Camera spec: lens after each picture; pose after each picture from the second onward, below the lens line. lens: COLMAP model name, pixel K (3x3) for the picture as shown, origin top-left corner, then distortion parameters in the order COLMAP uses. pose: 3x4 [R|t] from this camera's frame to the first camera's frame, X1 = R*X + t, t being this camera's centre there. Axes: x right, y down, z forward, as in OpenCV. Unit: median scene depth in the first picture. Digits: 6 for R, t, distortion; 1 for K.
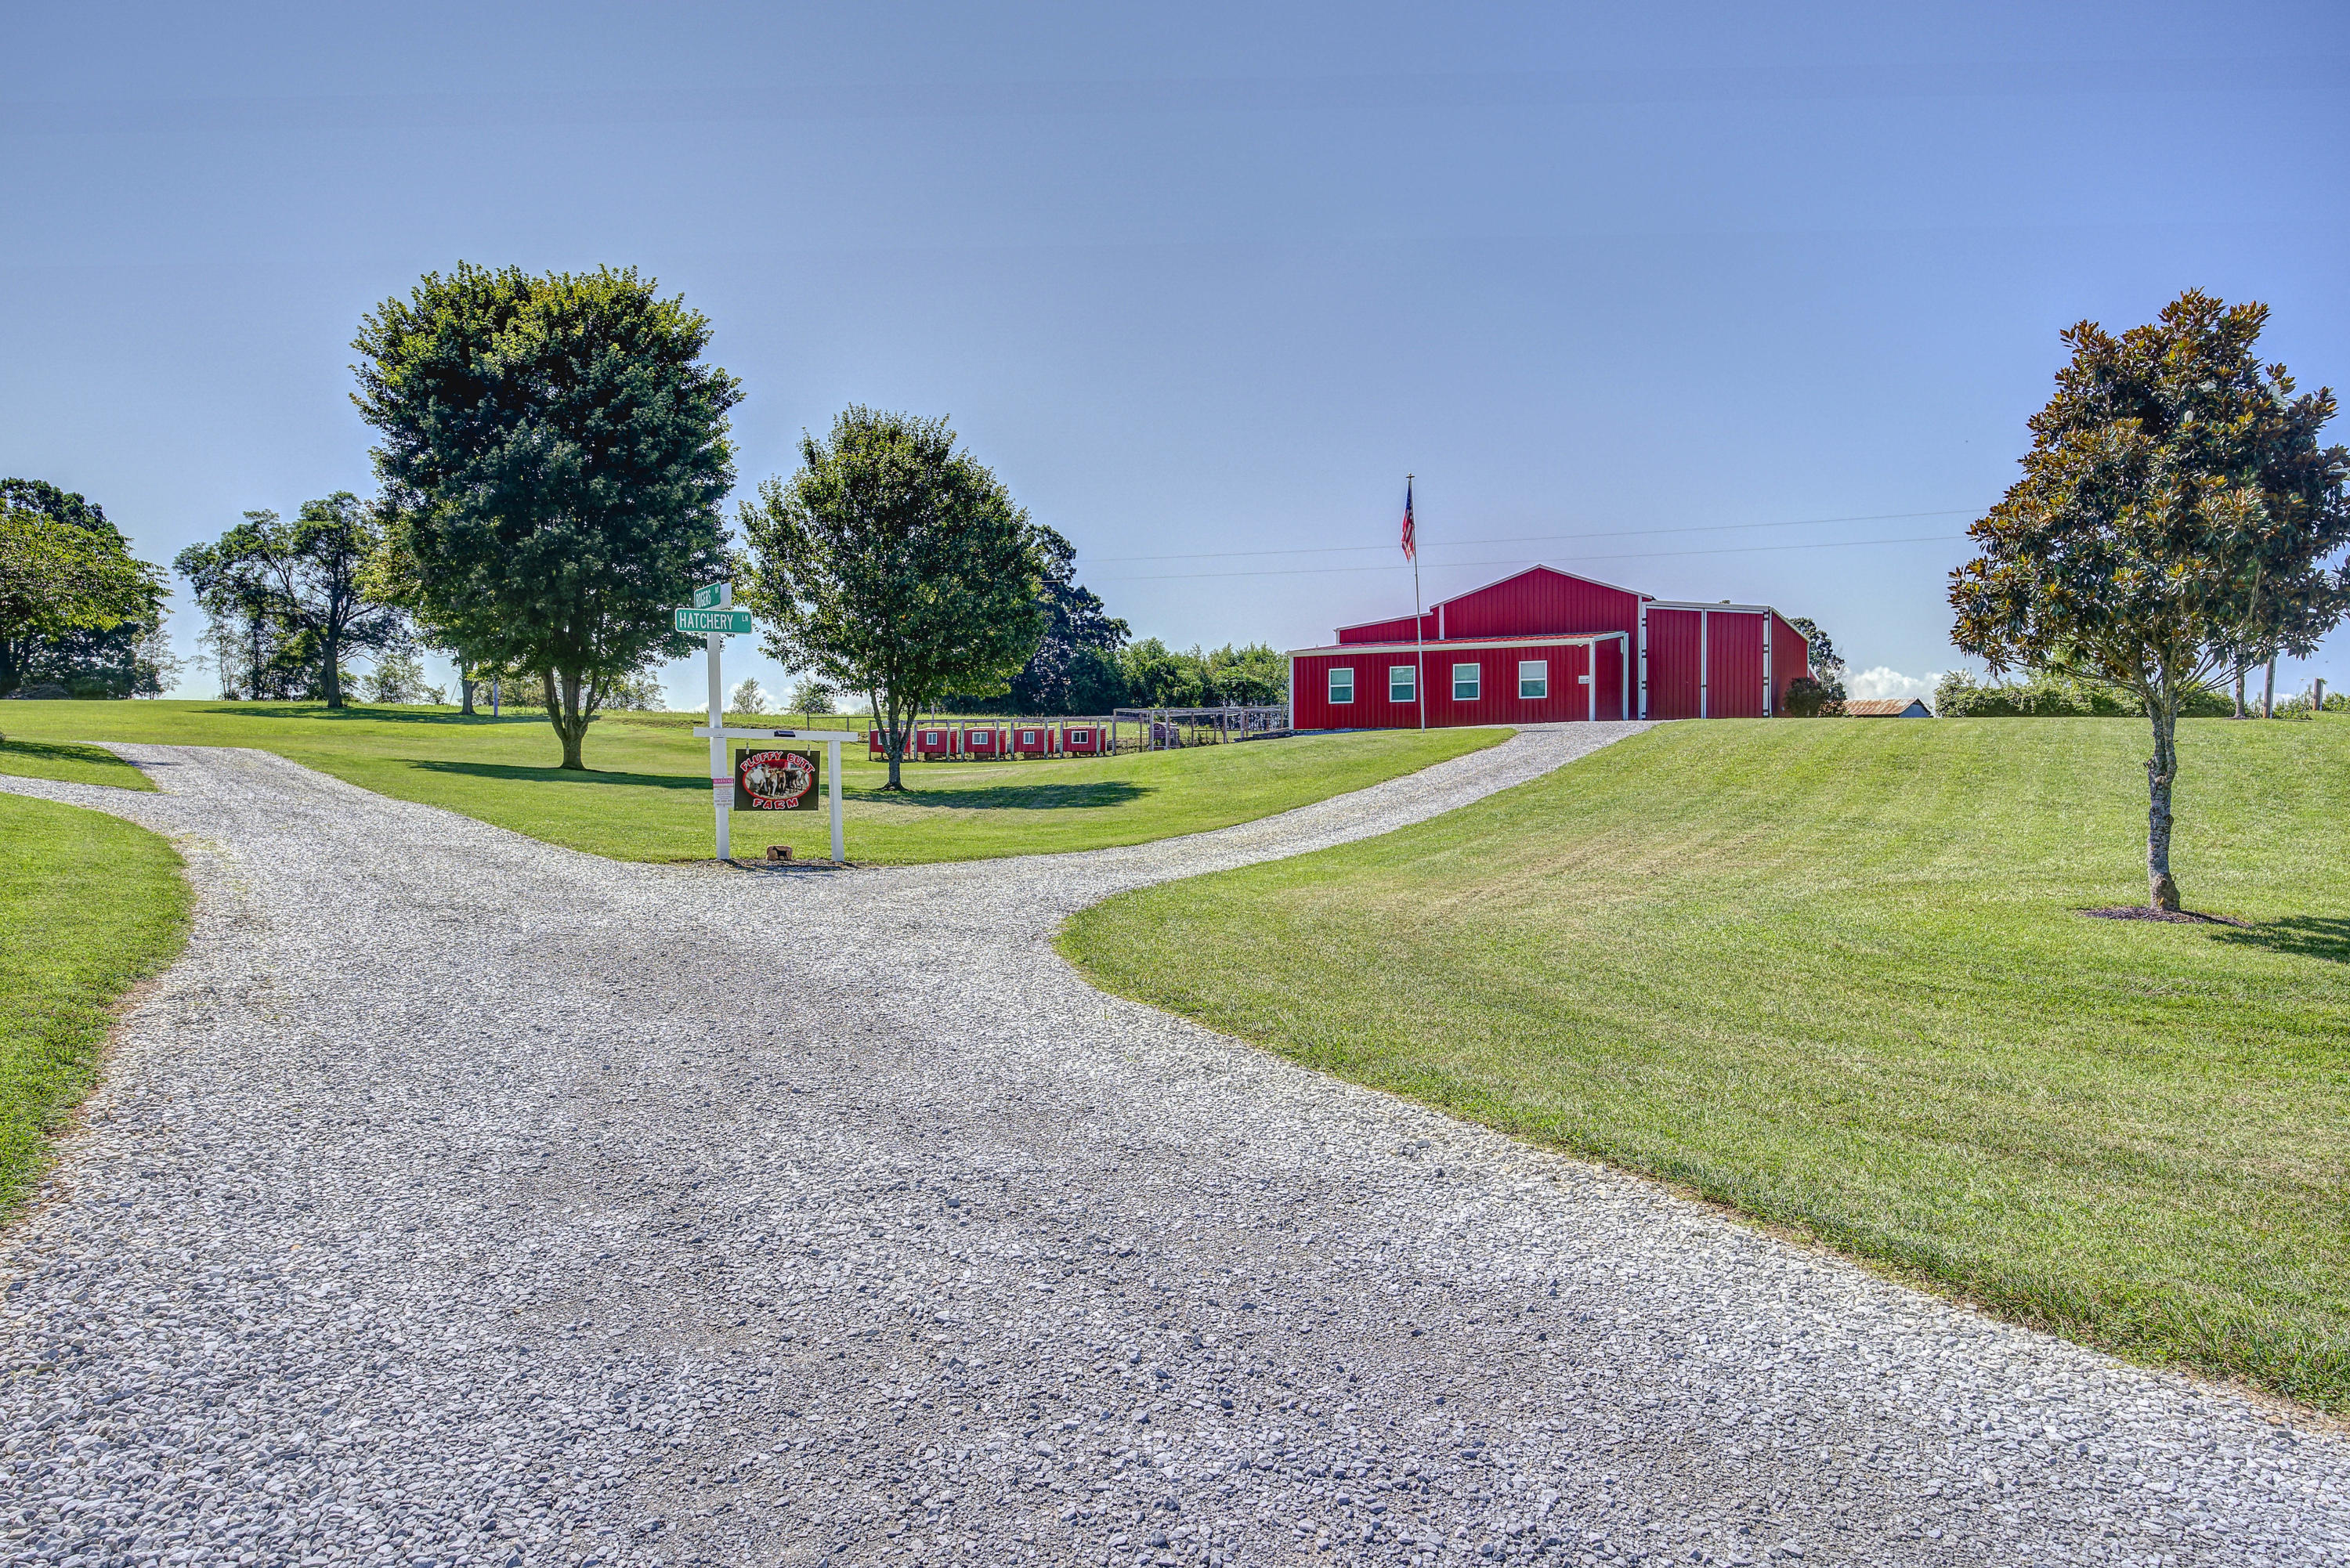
lens RADIAL K [[1483.2, 0, 1174.2], [0, 1483.2, 778.5], [0, 0, 1]] dist [0.007965, 0.001144]
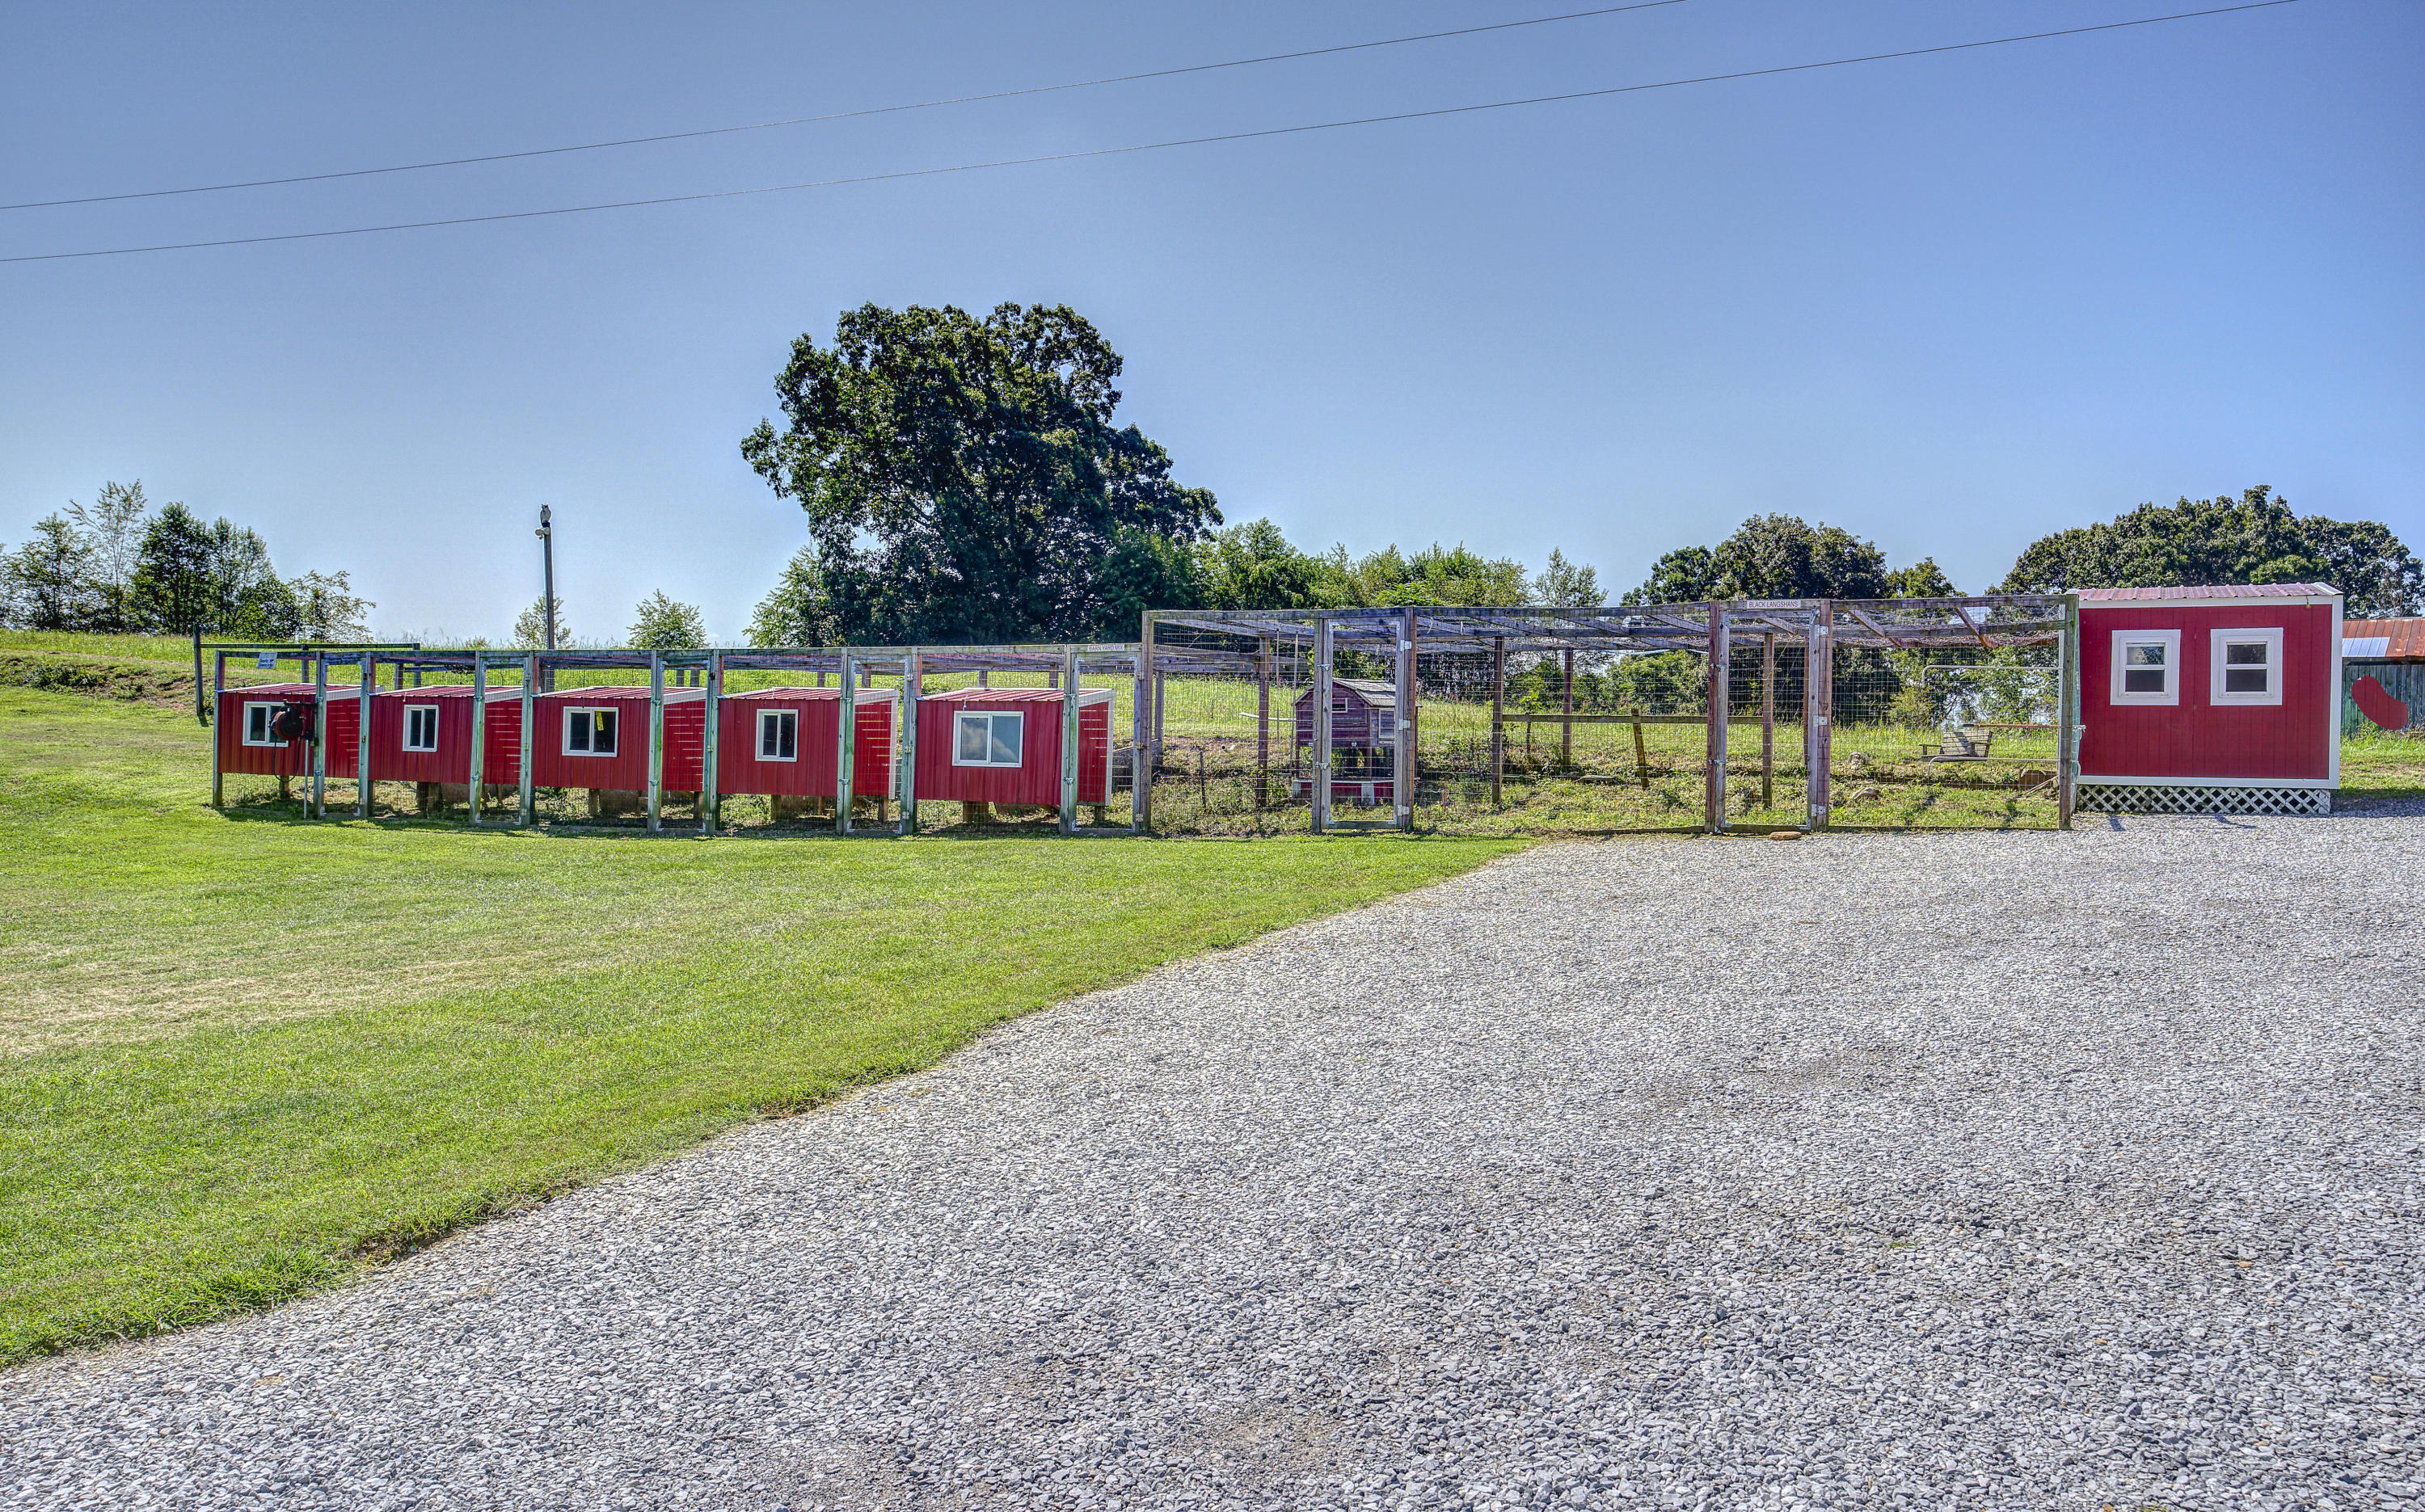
lens RADIAL K [[1838.2, 0, 1211.9], [0, 1838.2, 751.4], [0, 0, 1]] dist [-0.000337, -0.000010]
pose [[0.999332, 0.019385, -0.030979, -0.010613], [-0.019420, 0.999811, -0.000856, -0.012504], [0.030957, 0.001457, 0.999520, 0.345864]]
